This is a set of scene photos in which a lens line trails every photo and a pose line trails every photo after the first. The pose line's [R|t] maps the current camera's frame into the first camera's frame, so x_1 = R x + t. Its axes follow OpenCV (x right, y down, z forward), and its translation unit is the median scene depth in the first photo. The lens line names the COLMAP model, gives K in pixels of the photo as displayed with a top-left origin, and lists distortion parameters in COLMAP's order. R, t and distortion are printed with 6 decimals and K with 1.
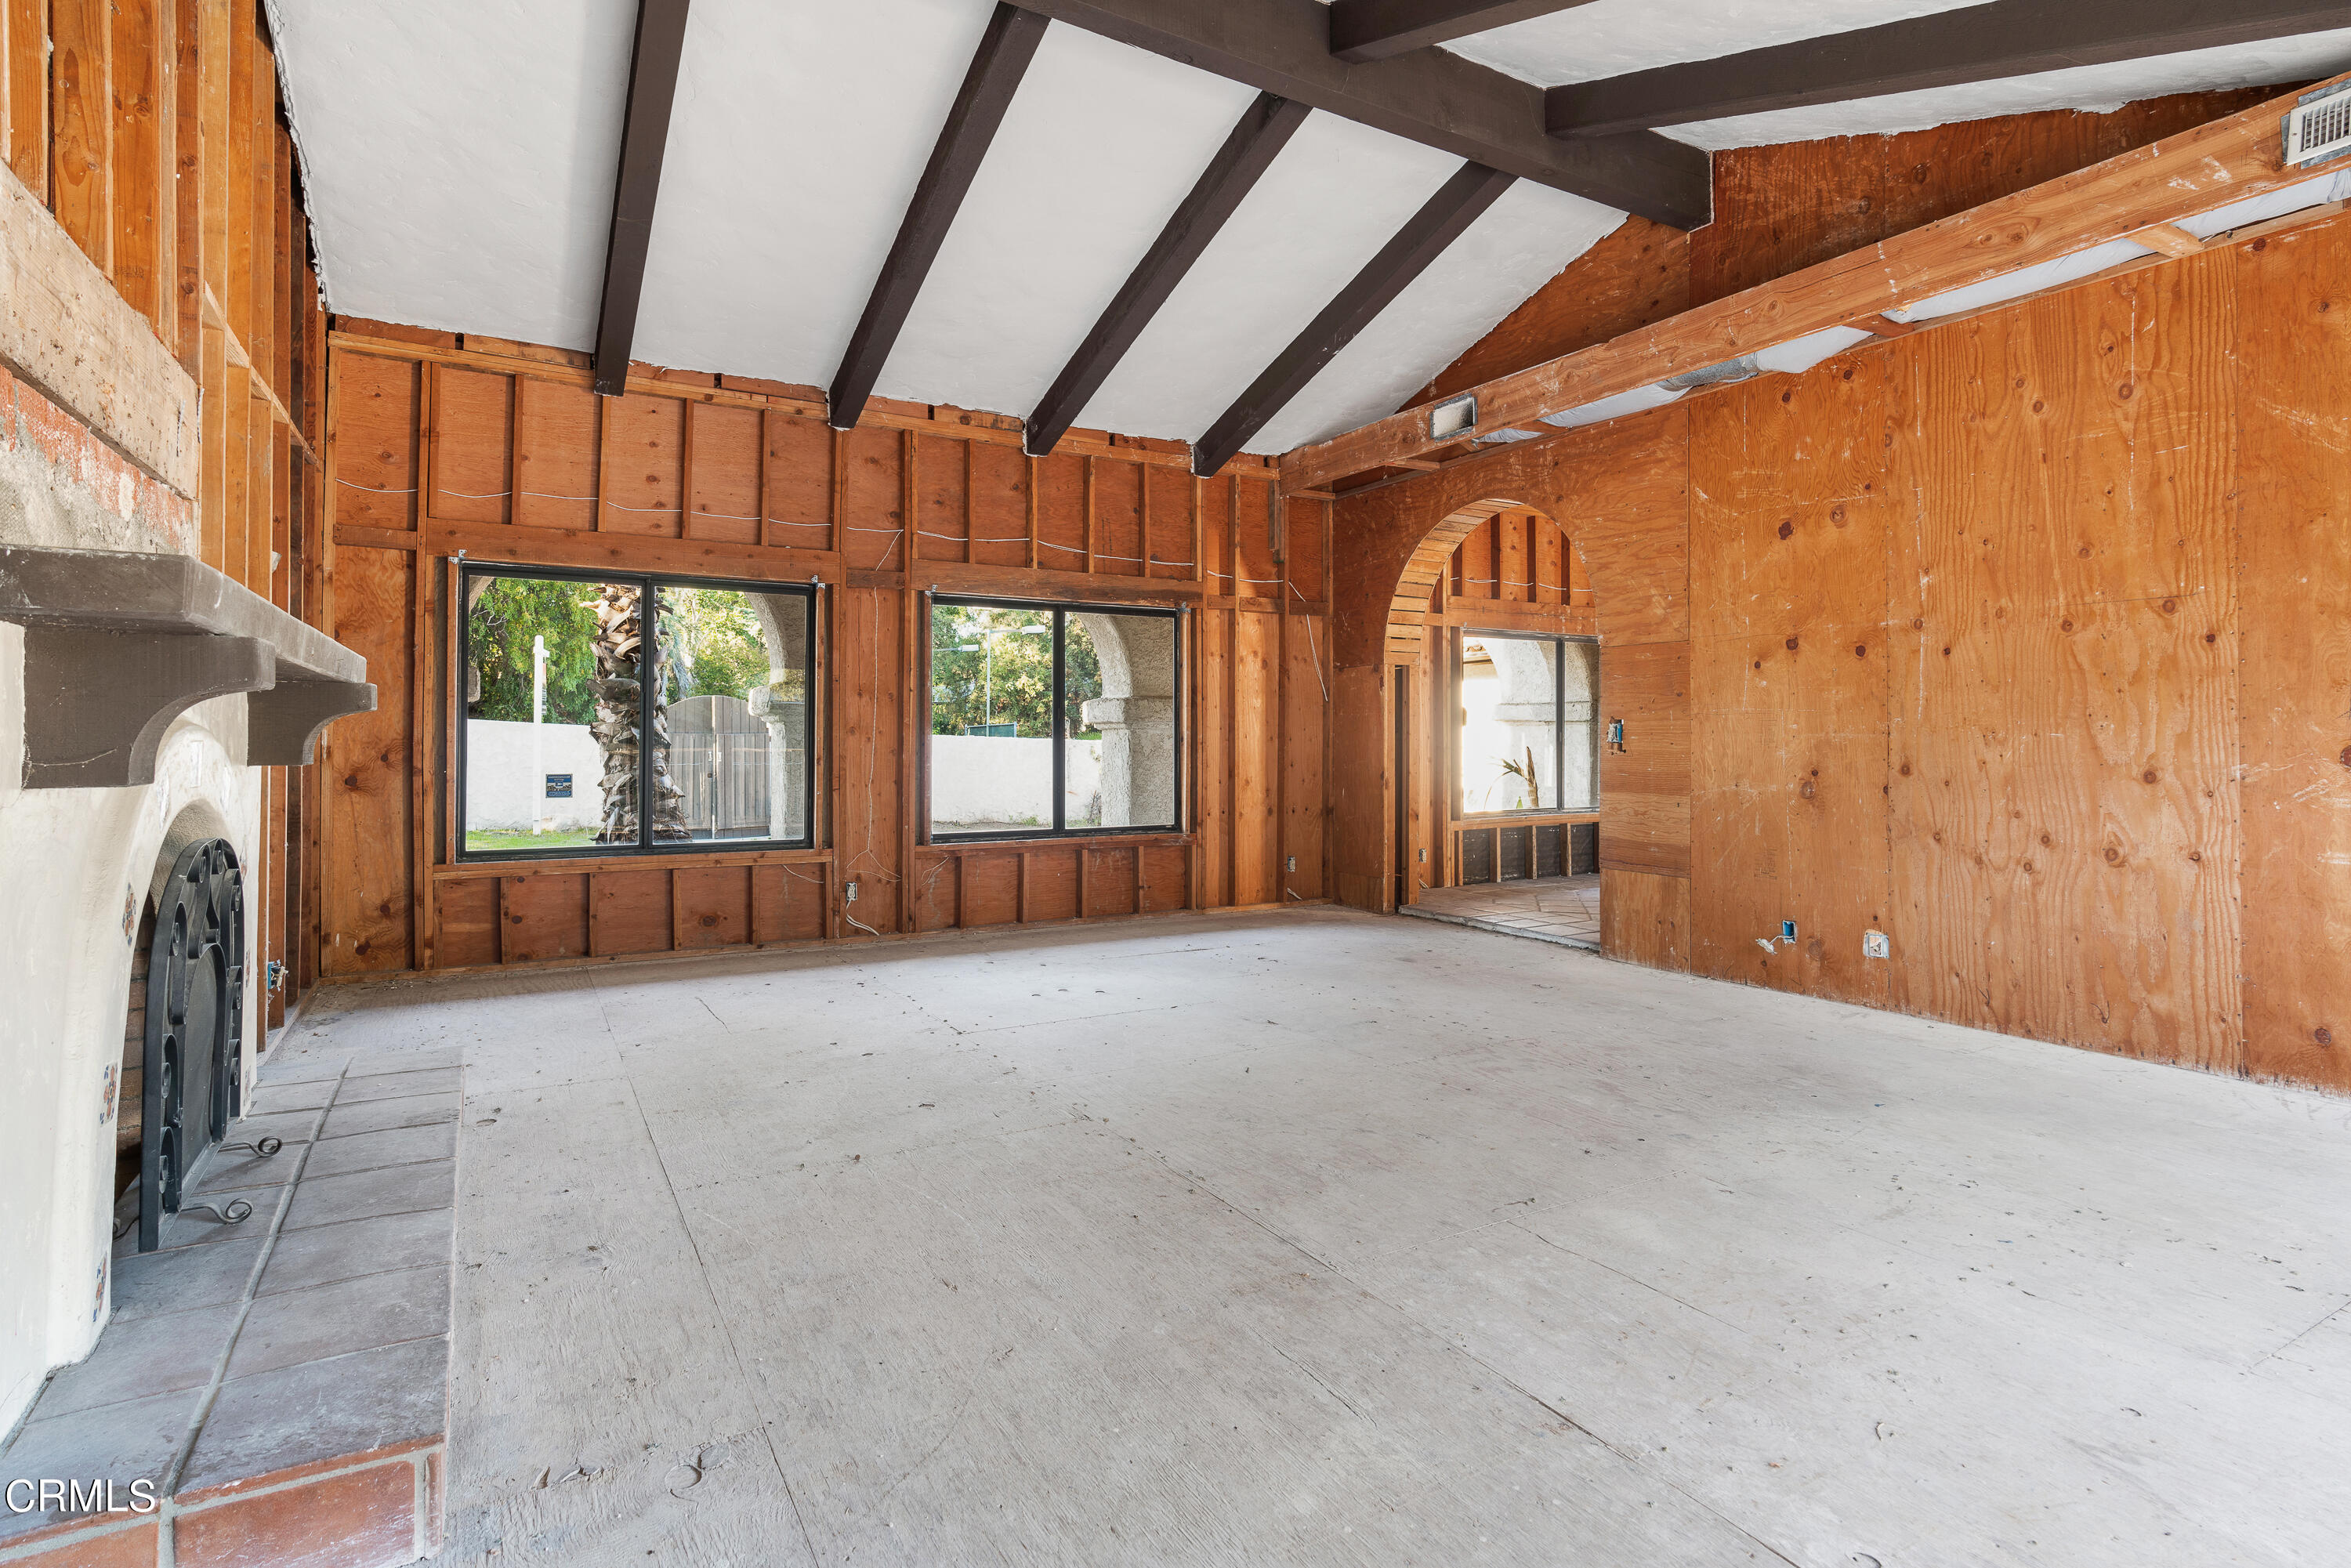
lens RADIAL K [[1167.3, 0, 1211.0], [0, 1167.3, 739.1], [0, 0, 1]] dist [-0.011404, 0.001772]
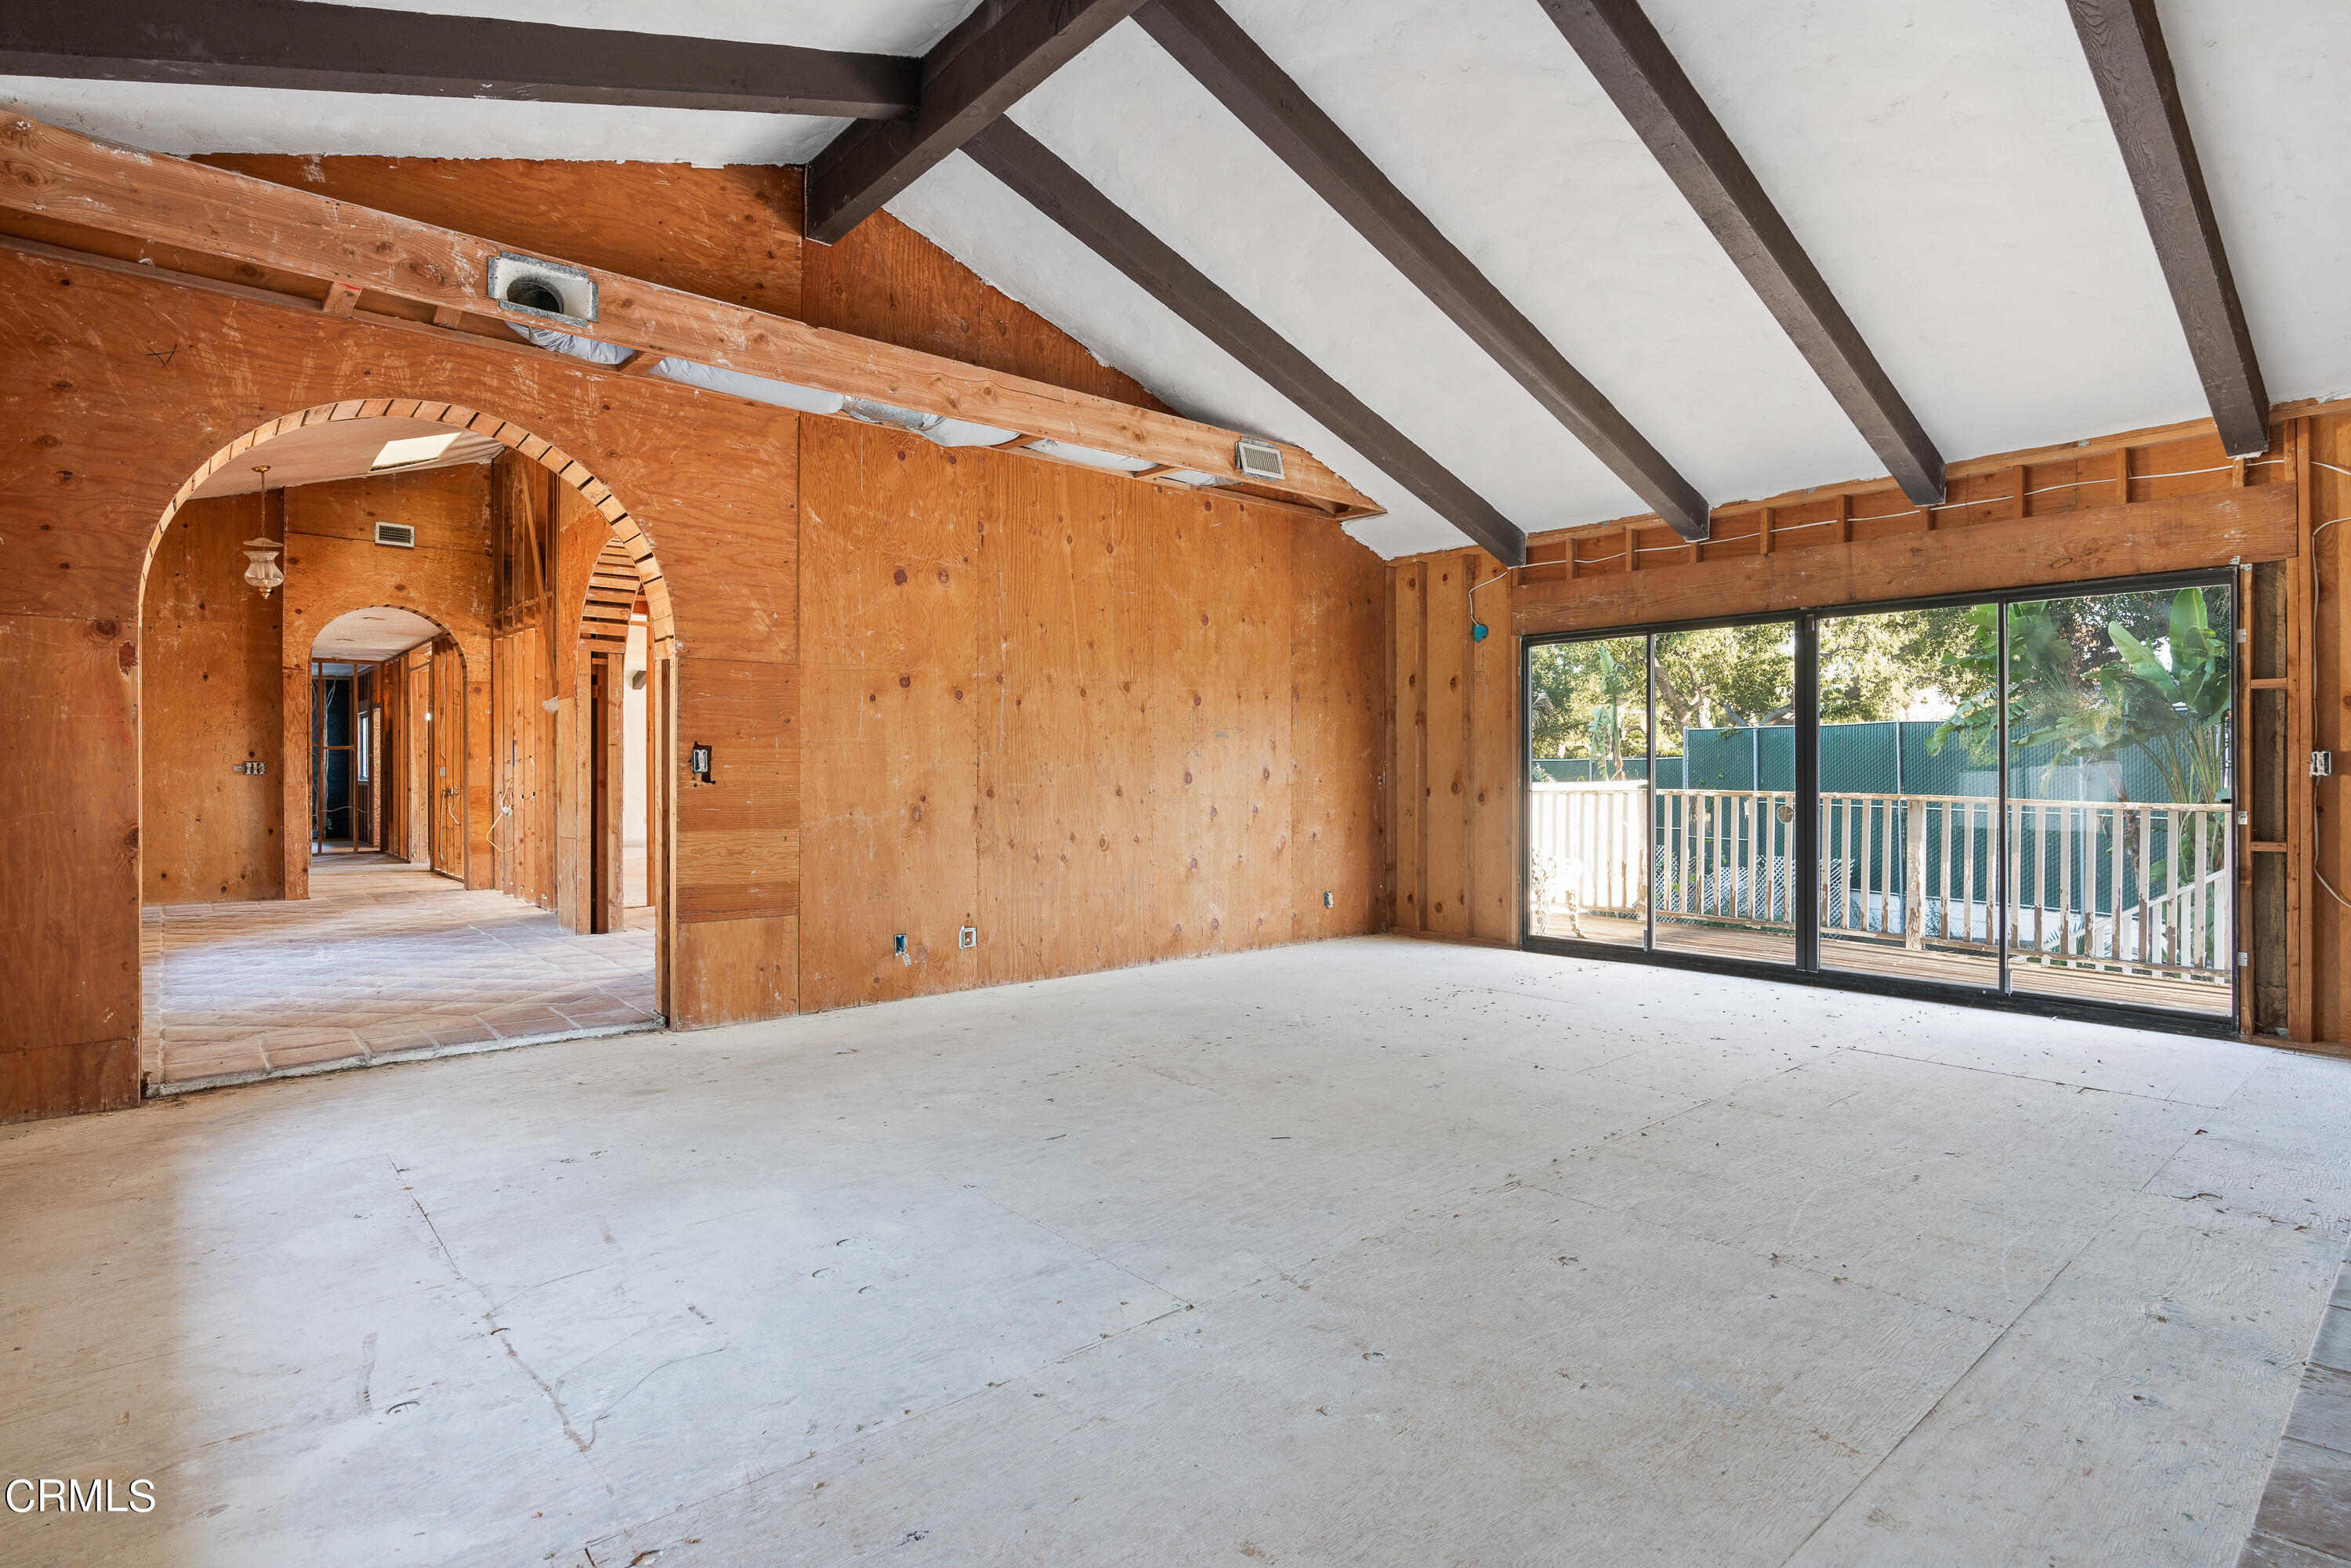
lens RADIAL K [[1167.3, 0, 1179.3], [0, 1167.3, 773.0], [0, 0, 1]] dist [-0.011404, 0.001772]
pose [[-0.154645, -0.001248, 0.987969, -0.629863], [-0.000322, 0.999999, 0.001213, 0.002745], [-0.987970, -0.000130, -0.154646, 0.914360]]
